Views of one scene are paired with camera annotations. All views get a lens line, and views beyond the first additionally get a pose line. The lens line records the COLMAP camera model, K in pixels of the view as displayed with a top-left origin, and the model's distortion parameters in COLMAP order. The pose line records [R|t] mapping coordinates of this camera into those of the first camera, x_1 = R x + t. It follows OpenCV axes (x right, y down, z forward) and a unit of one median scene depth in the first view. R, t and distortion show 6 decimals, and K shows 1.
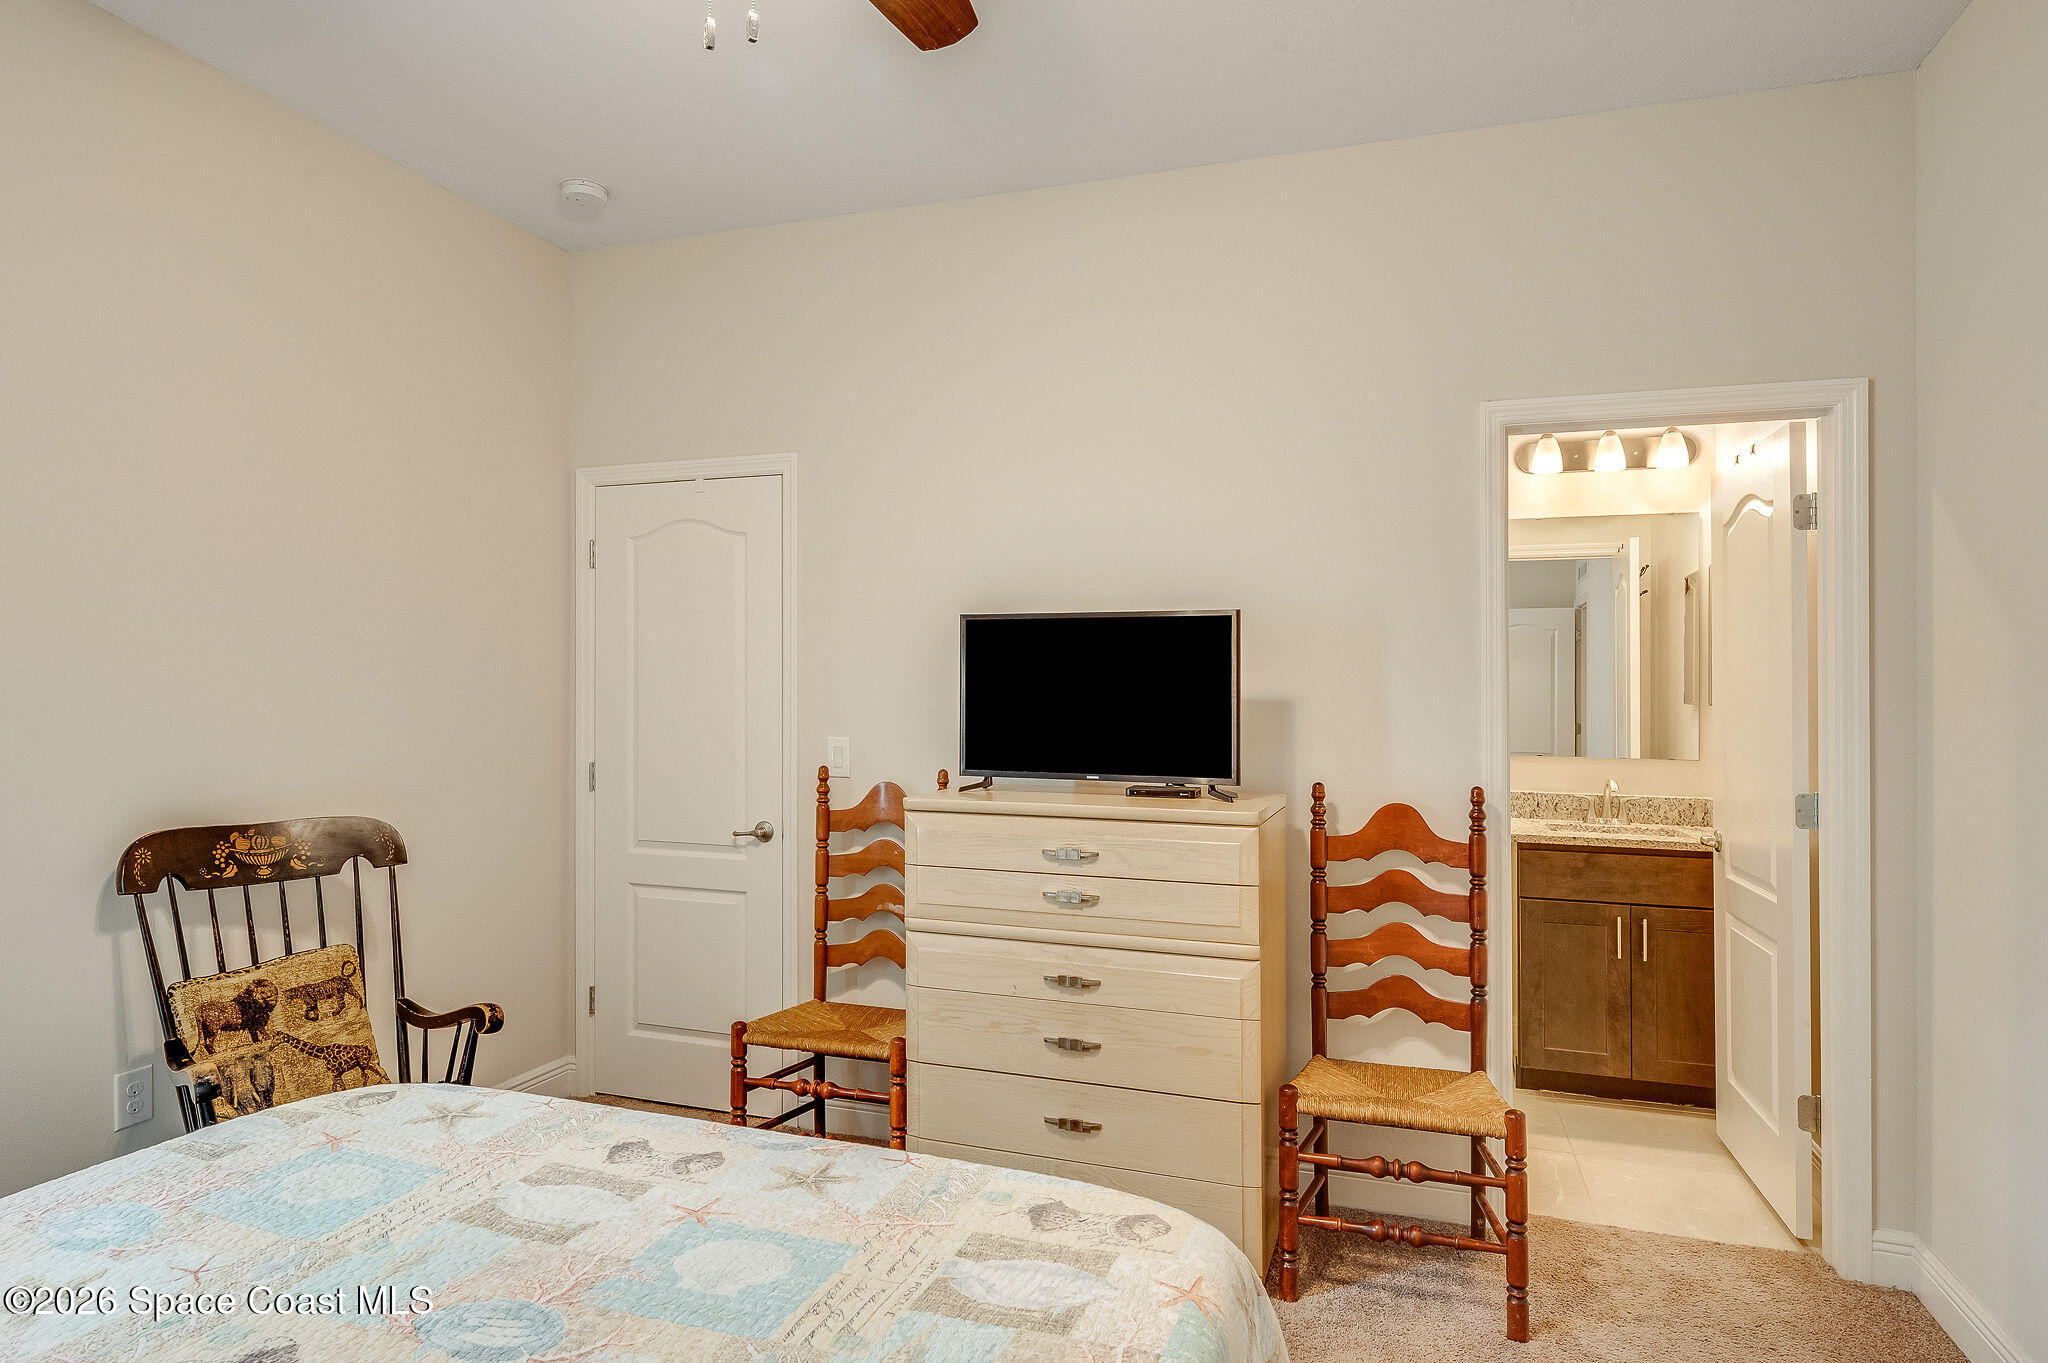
lens RADIAL K [[1134.9, 0, 1024.0], [0, 1134.9, 681.5], [0, 0, 1]] dist [0.000689, 0.000140]
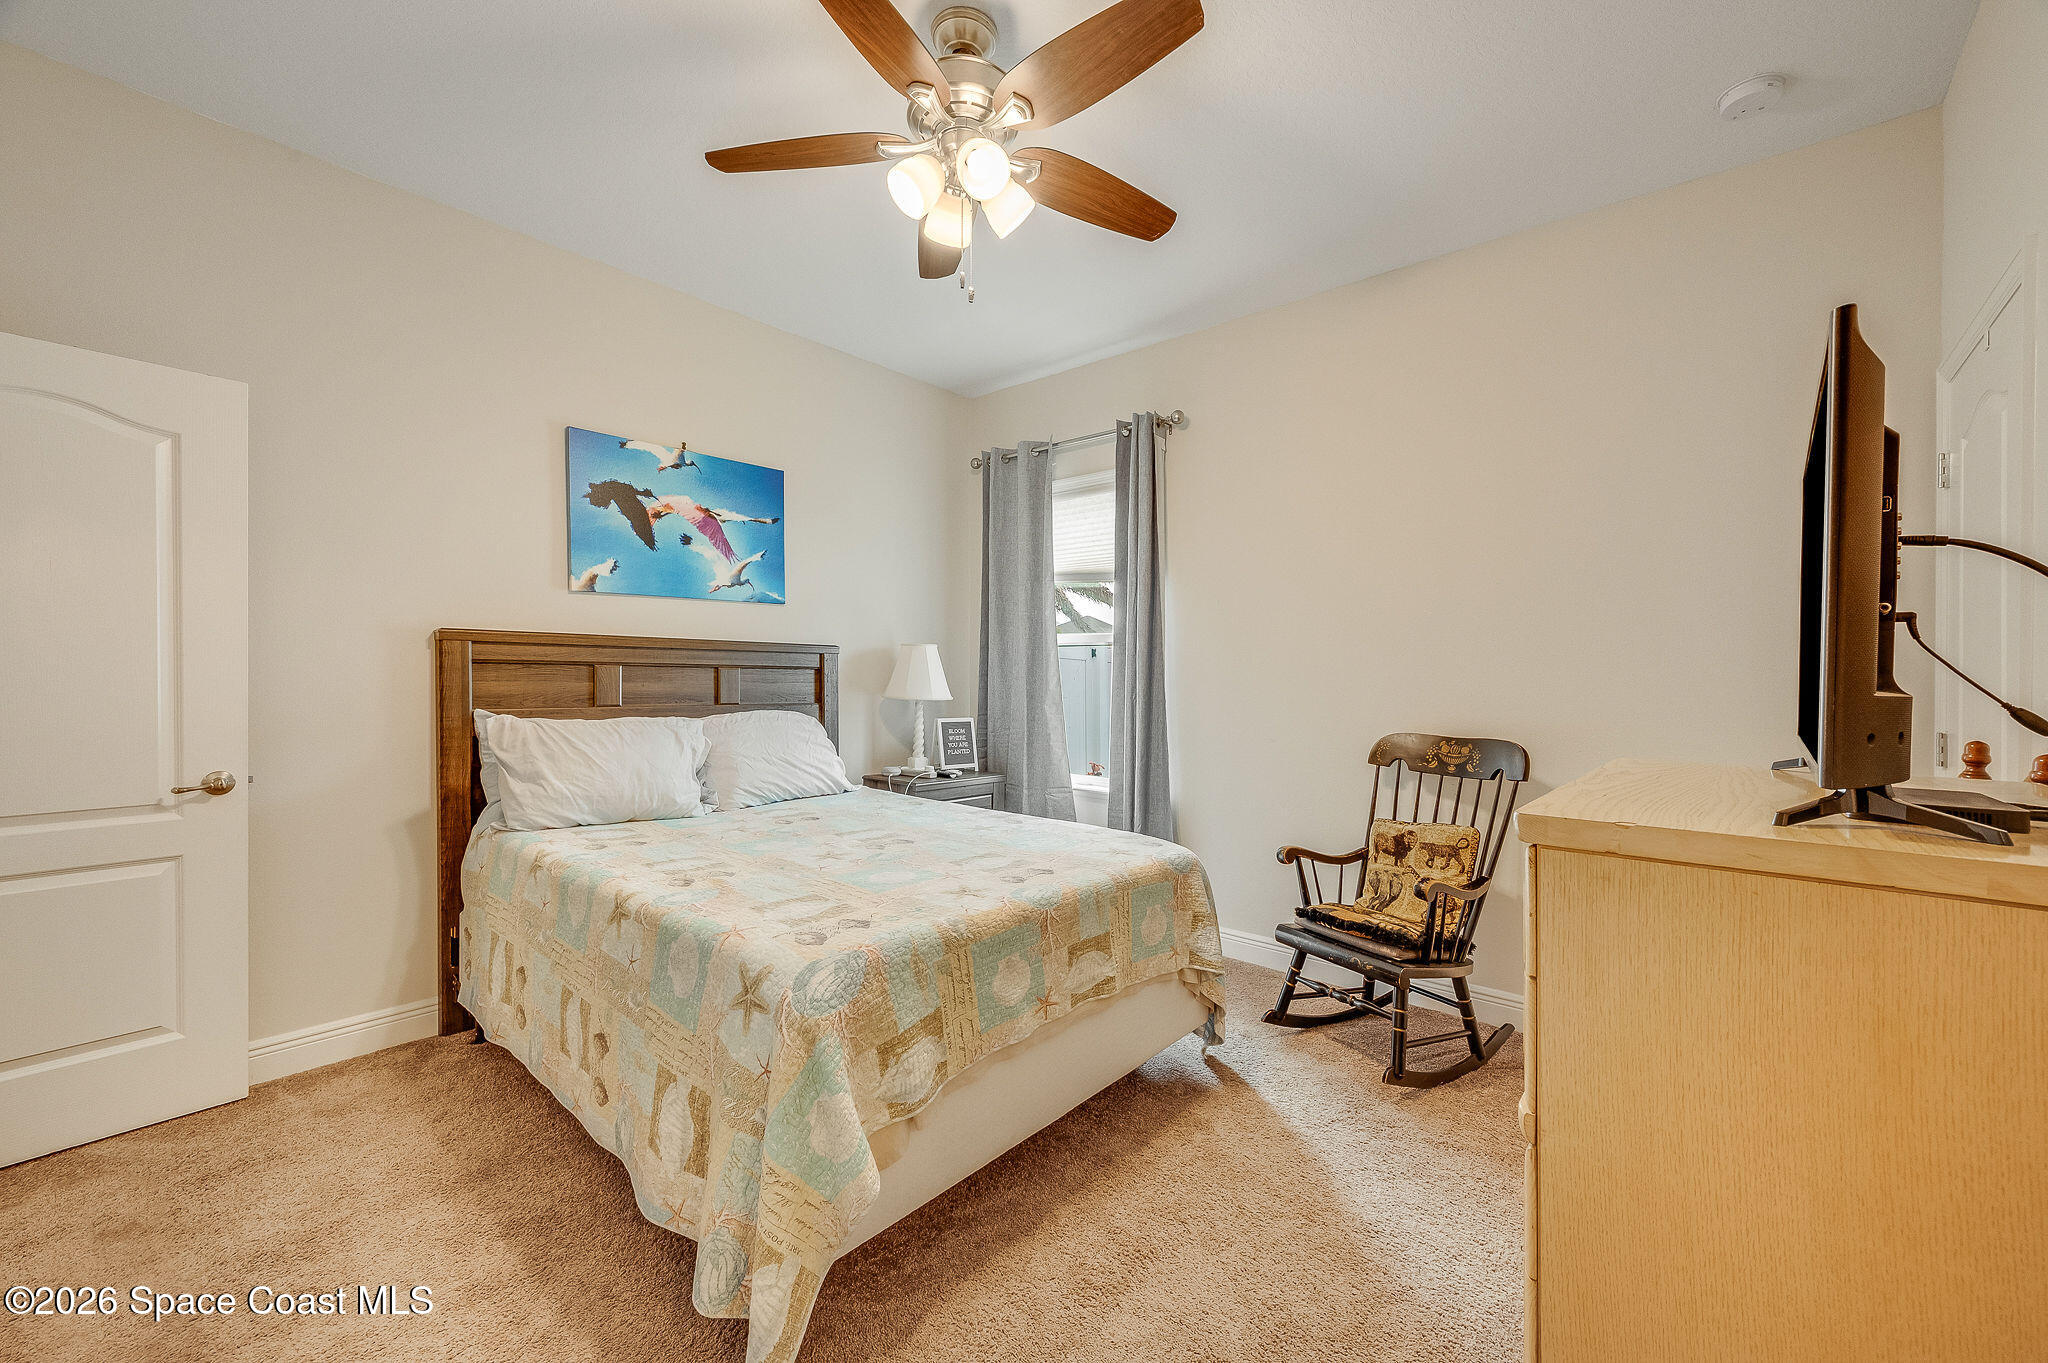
lens RADIAL K [[797.1, 0, 1030.3], [0, 797.1, 693.3], [0, 0, 1]] dist [0.001440, 0.000042]
pose [[-0.388350, 0.001570, -0.921511, 0.561123], [-0.003601, 0.999988, 0.003221, 0.068799], [0.921505, 0.004569, -0.388339, 0.942072]]
